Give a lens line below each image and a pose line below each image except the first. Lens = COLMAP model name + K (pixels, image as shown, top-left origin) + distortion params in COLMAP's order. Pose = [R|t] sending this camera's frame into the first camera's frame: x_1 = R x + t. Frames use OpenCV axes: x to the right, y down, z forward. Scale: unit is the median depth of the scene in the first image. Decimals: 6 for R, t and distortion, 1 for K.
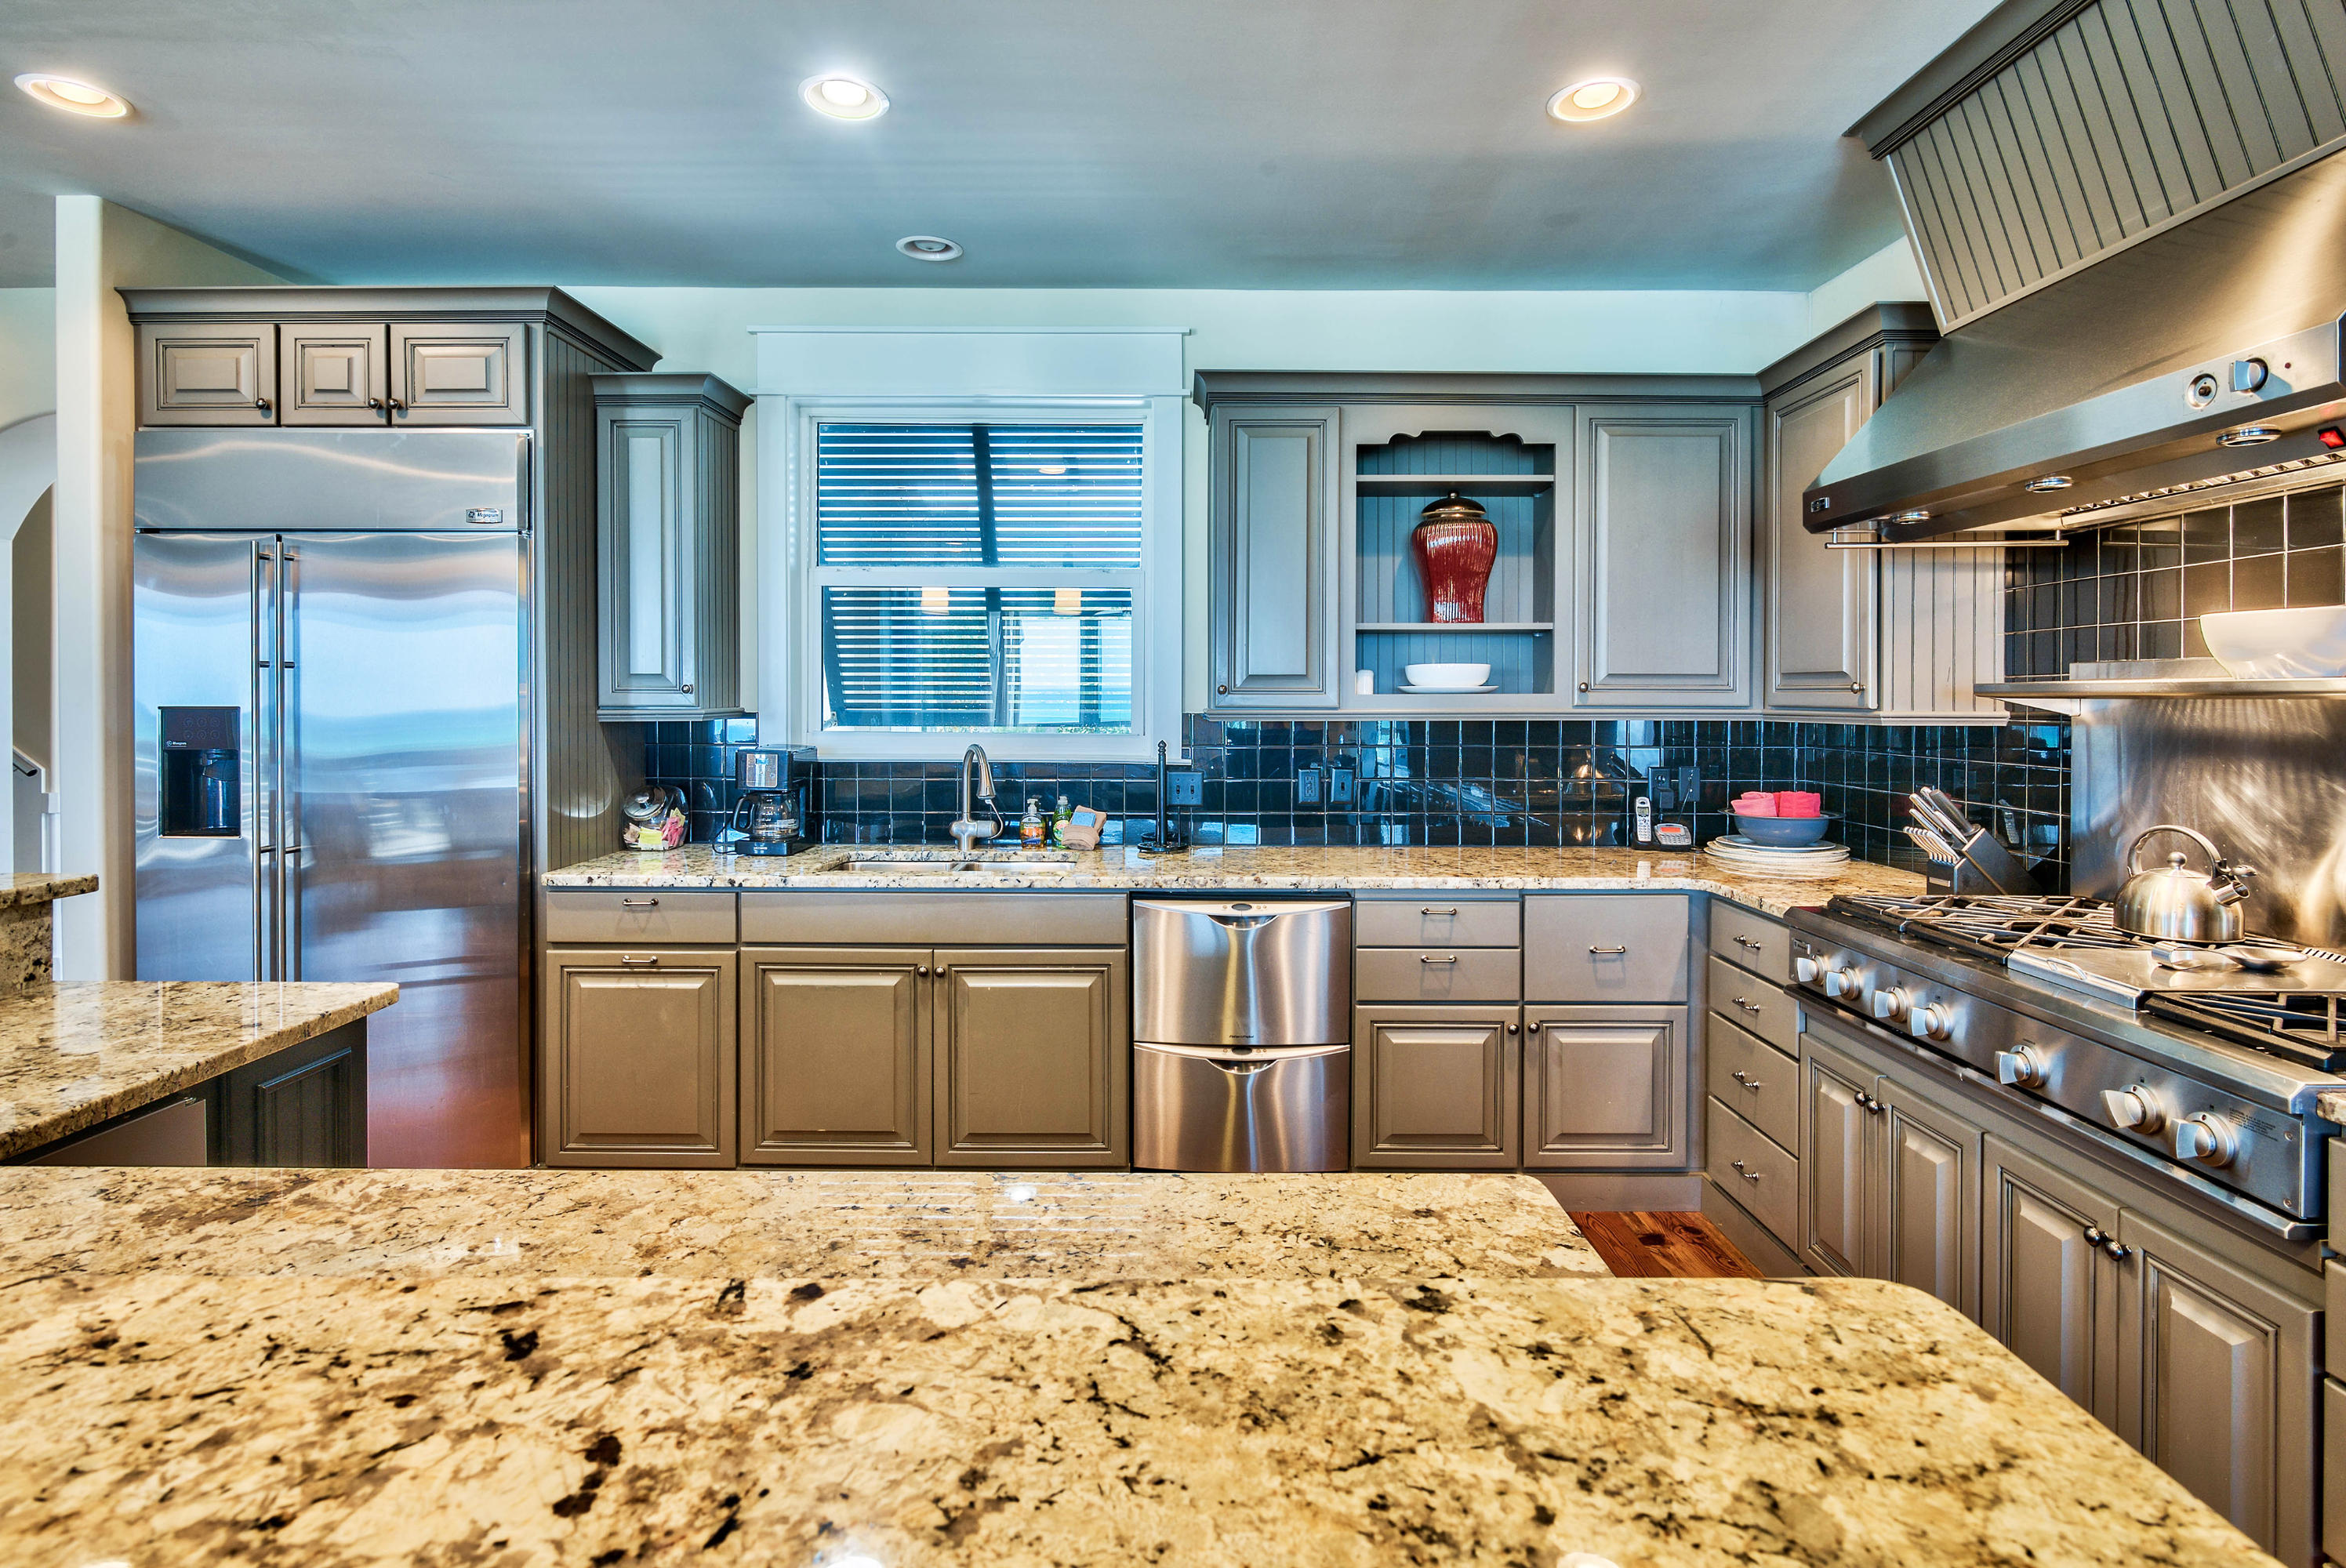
lens RADIAL K [[1163.4, 0, 1153.2], [0, 1163.4, 701.8], [0, 0, 1]] dist [-0.002623, -0.000635]
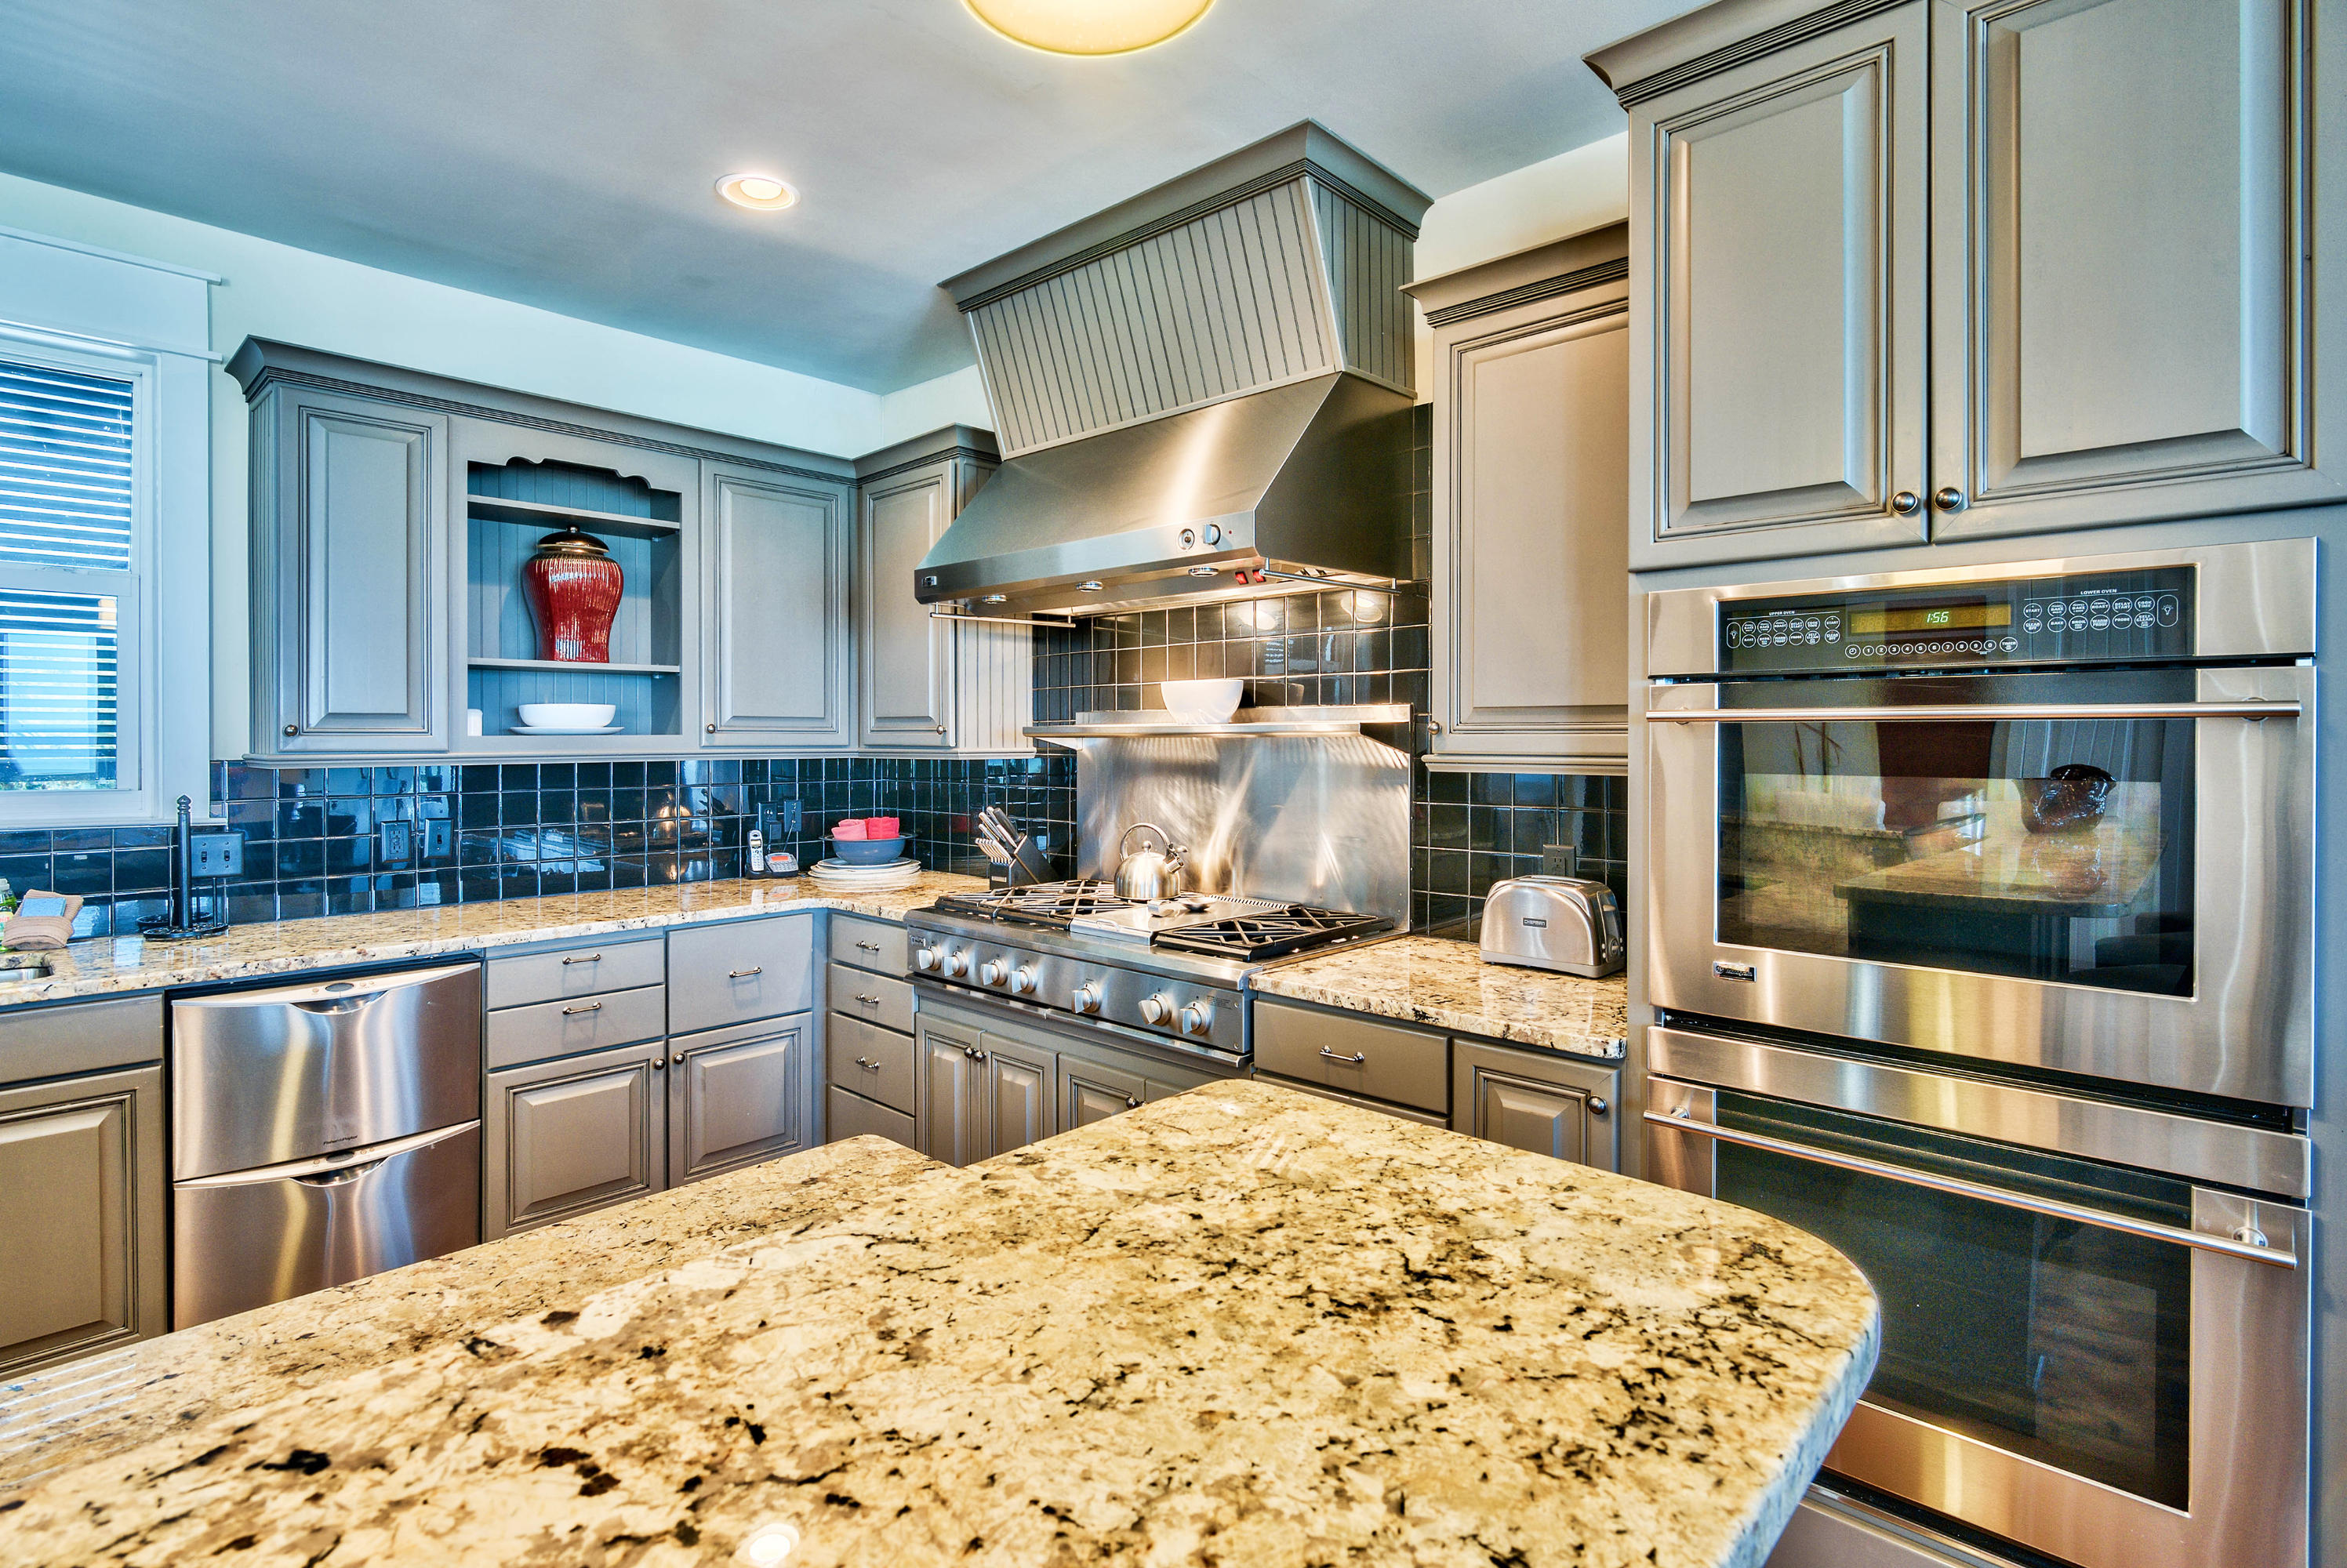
lens RADIAL K [[1163.8, 0, 1171.6], [0, 1163.8, 738.5], [0, 0, 1]] dist [-0.002623, -0.000635]
pose [[0.673129, -0.003747, 0.739515, -0.160391], [0.006706, 0.999977, -0.001037, 0.000434], [-0.739494, 0.005658, 0.673139, -0.021225]]
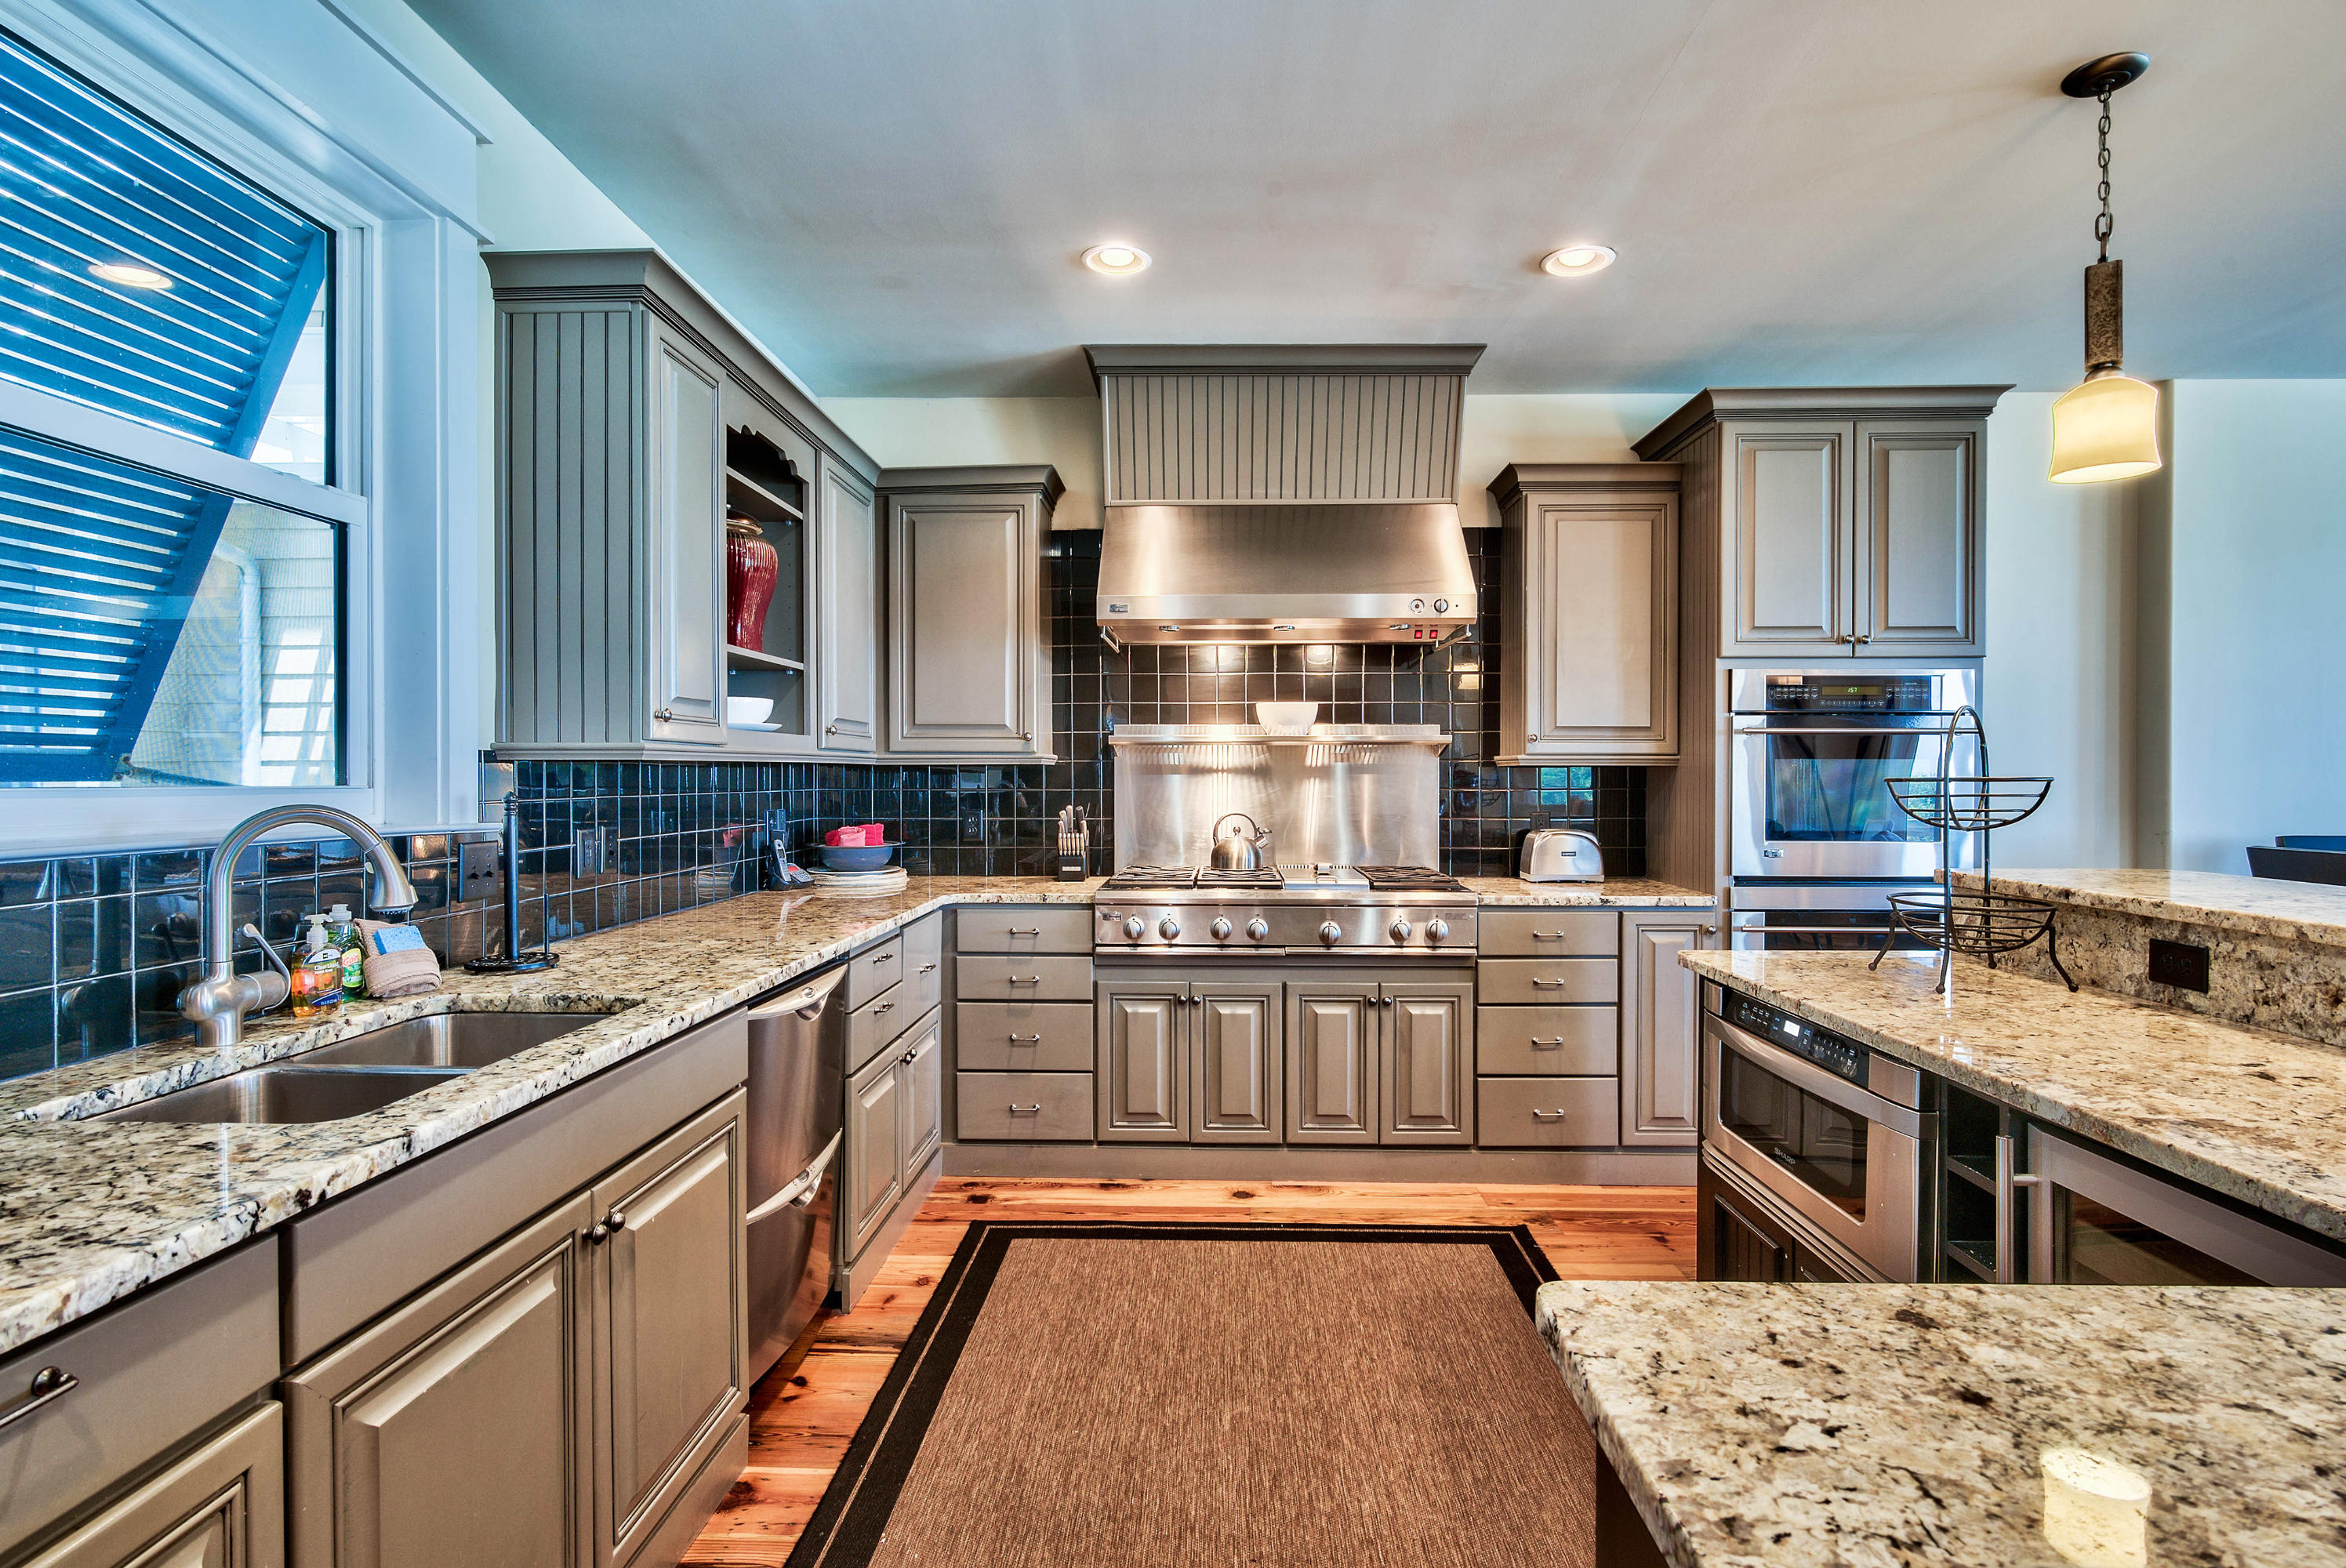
lens RADIAL K [[1163.4, 0, 1202.4], [0, 1163.4, 776.3], [0, 0, 1]] dist [-0.002623, -0.000635]
pose [[-0.002161, -0.002222, 0.999995, -0.827809], [0.005011, 0.999985, 0.002232, 0.035661], [-0.999985, 0.005015, -0.002150, 0.856342]]
